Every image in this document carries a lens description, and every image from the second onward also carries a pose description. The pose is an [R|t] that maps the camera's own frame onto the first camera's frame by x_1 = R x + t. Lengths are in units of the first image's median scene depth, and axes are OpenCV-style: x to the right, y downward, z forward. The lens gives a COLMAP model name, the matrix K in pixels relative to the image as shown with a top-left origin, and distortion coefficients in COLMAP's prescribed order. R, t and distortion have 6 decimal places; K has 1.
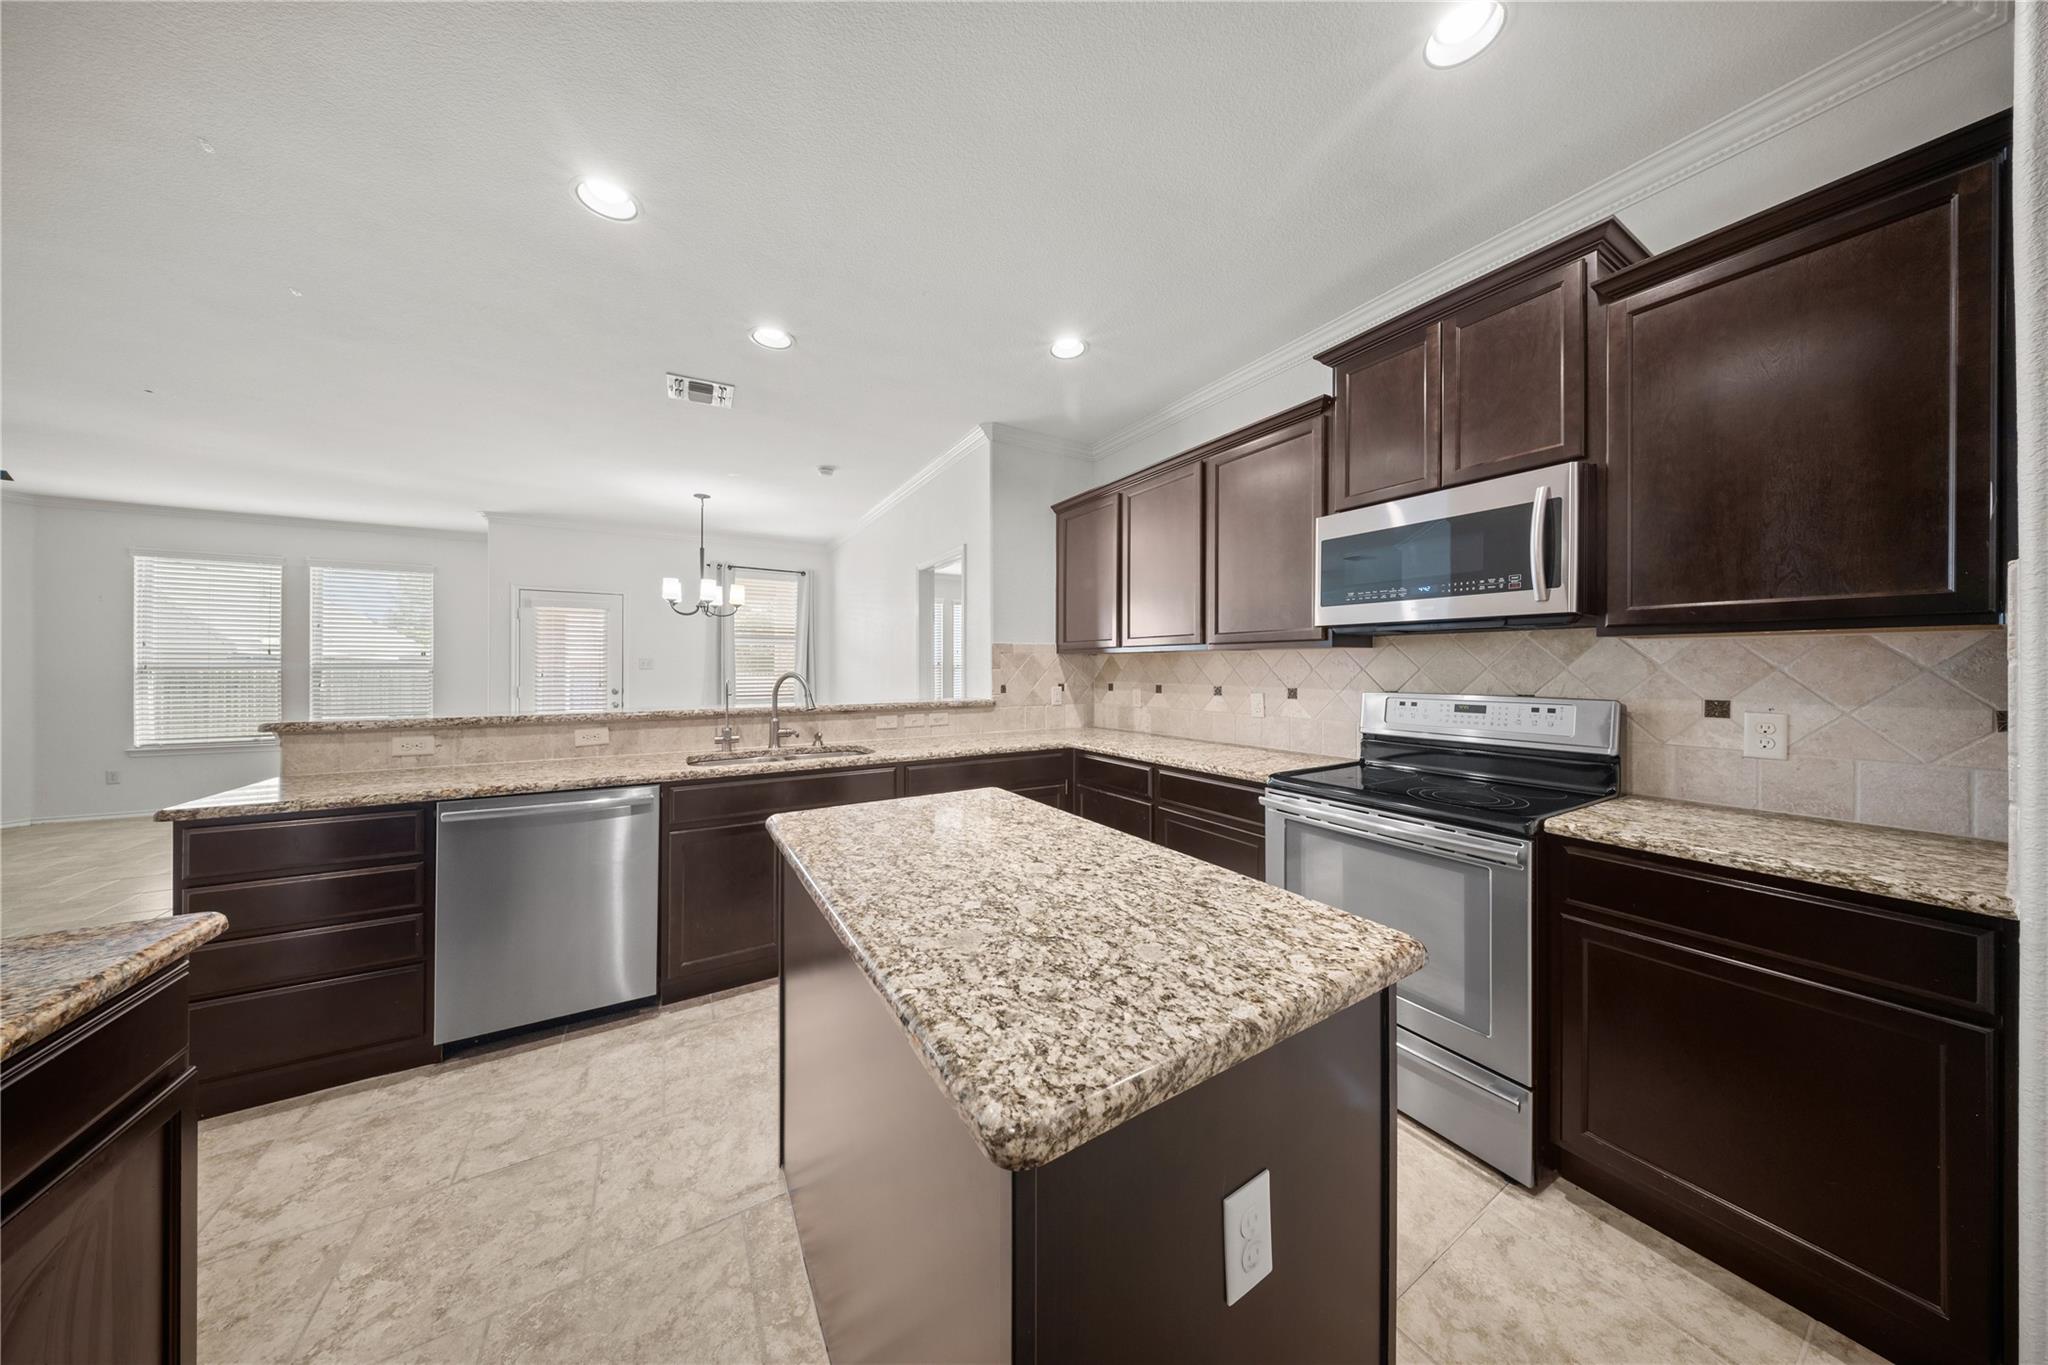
lens RADIAL K [[599.1, 0, 1031.9], [0, 599.1, 667.4], [0, 0, 1]] dist [0.001162, -0.001156]
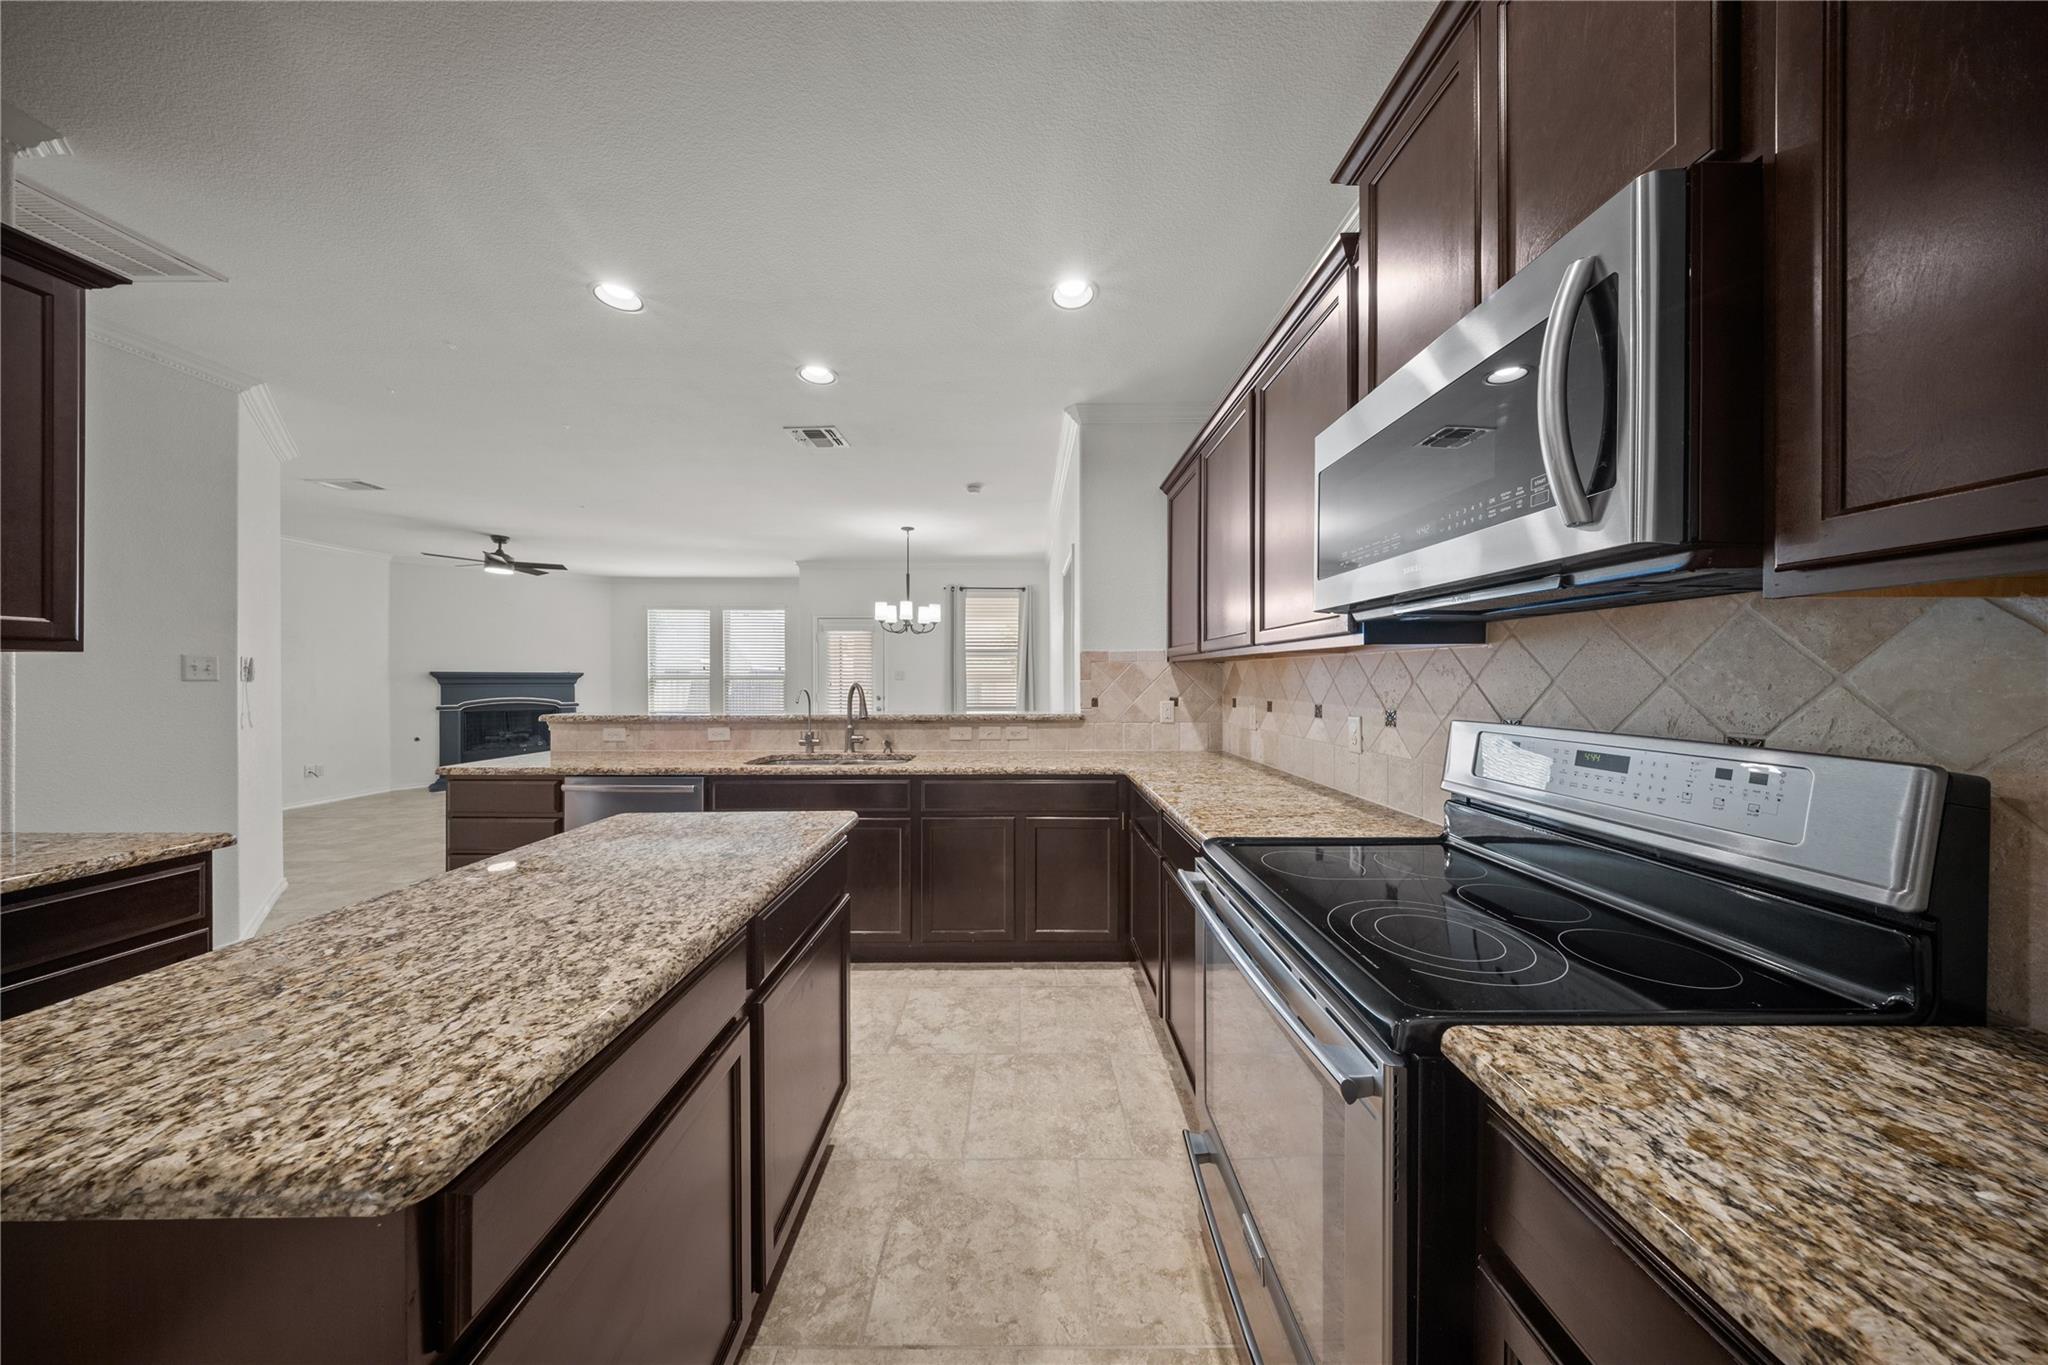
lens RADIAL K [[599.1, 0, 1034.1], [0, 599.1, 678.7], [0, 0, 1]] dist [0.001162, -0.001156]
pose [[0.859797, -0.000229, -0.510635, 0.518300], [0.000857, 0.999999, 0.000994, -0.000178], [0.510634, -0.001293, 0.859797, 0.296156]]
